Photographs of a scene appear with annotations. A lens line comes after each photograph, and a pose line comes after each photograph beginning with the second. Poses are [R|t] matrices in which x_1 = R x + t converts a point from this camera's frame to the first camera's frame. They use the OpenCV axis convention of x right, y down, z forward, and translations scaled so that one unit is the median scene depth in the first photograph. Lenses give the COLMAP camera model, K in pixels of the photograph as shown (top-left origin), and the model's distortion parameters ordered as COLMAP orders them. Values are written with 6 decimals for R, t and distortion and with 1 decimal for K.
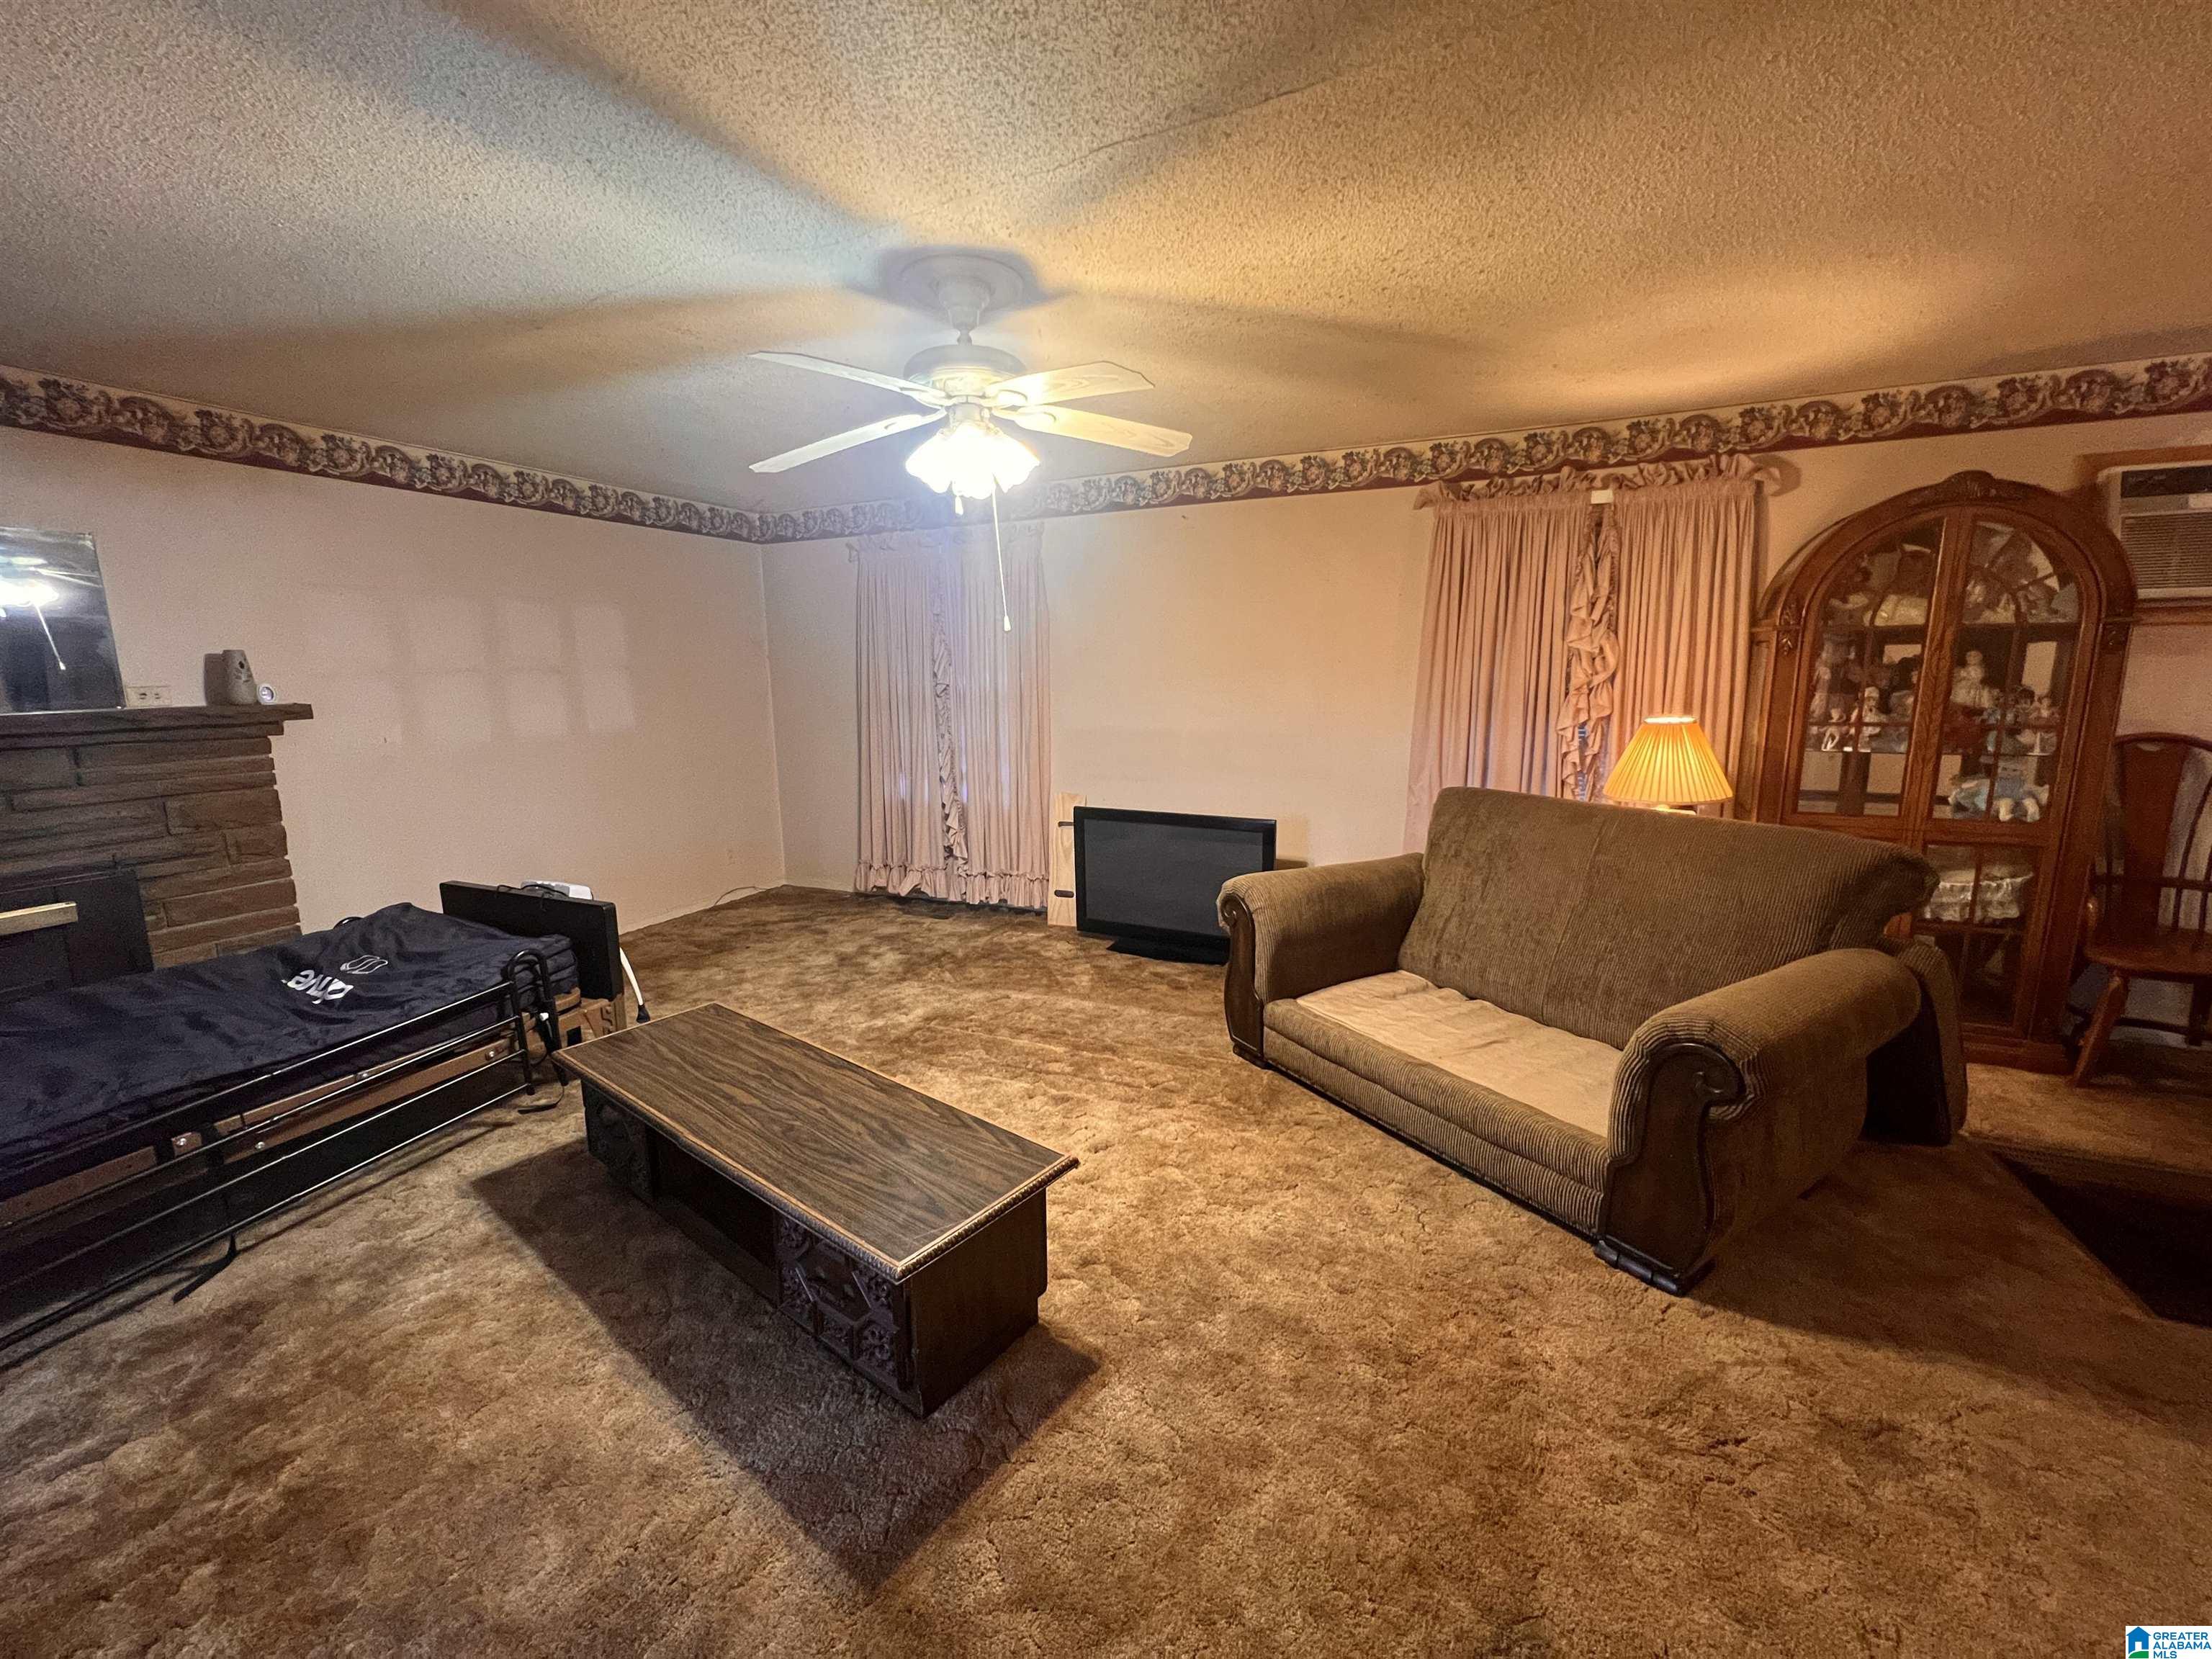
lens RADIAL K [[883.1, 0, 1100.5], [0, 883.1, 818.4], [0, 0, 1]] dist [-0.001644, 0.000455]
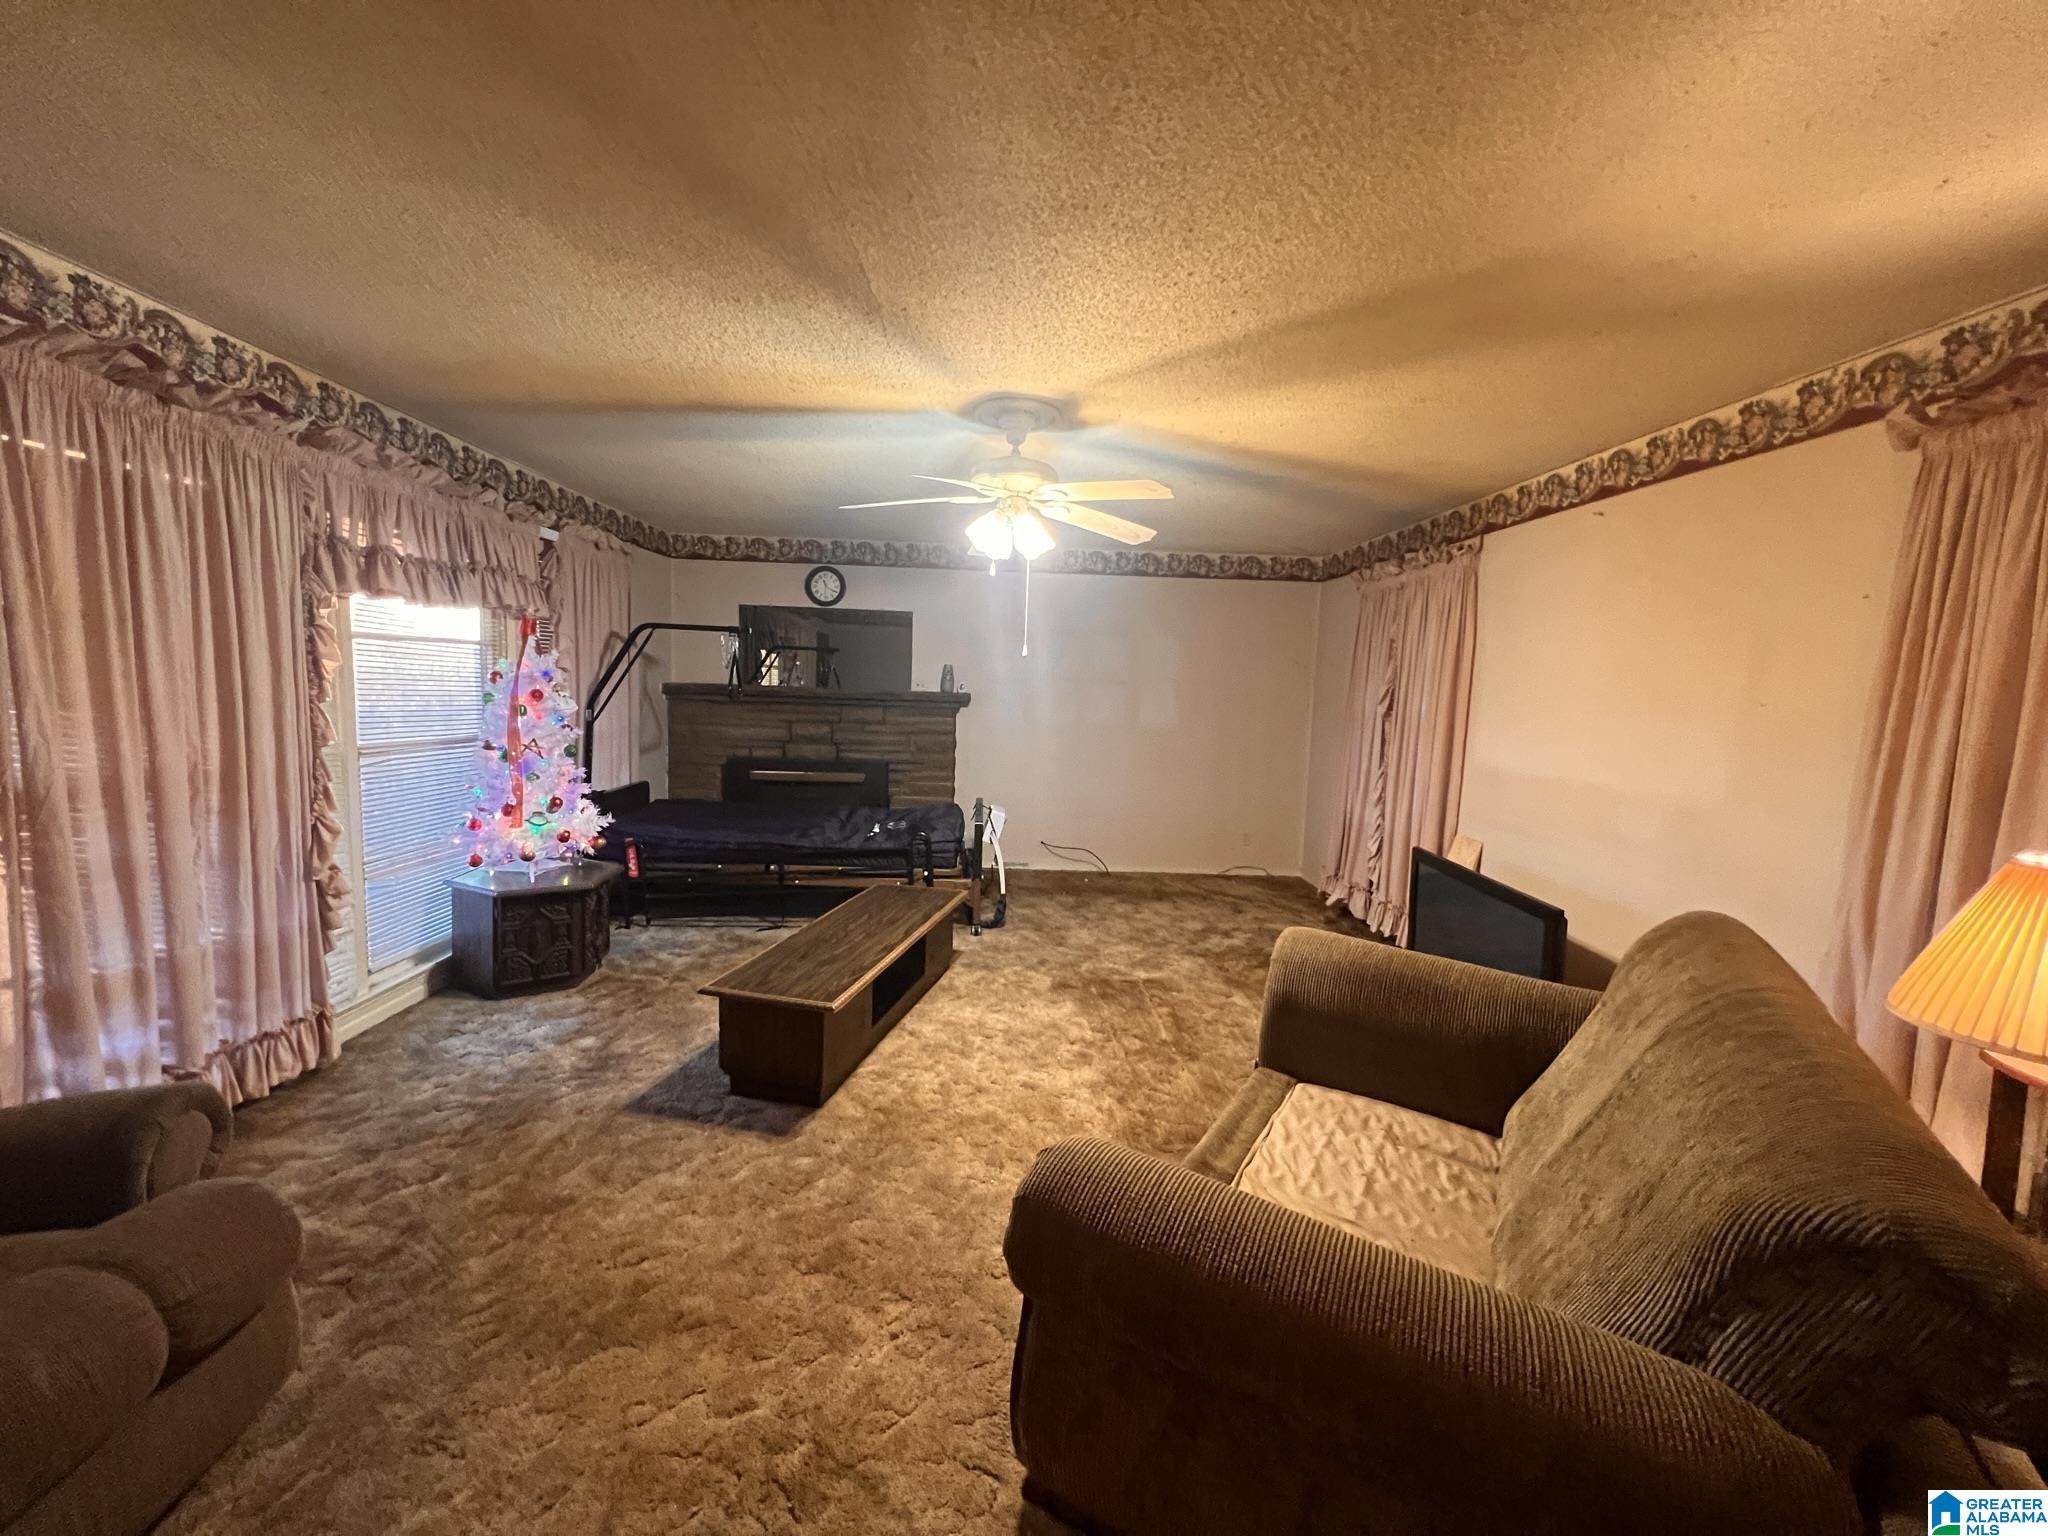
lens RADIAL K [[817.6, 0, 1018.9], [0, 817.6, 757.7], [0, 0, 1]] dist [-0.001644, 0.000455]
pose [[0.438965, 0.113357, -0.891325, 0.748847], [-0.188102, 0.981621, 0.032204, -0.075455], [0.878594, 0.153523, 0.452220, 0.345641]]
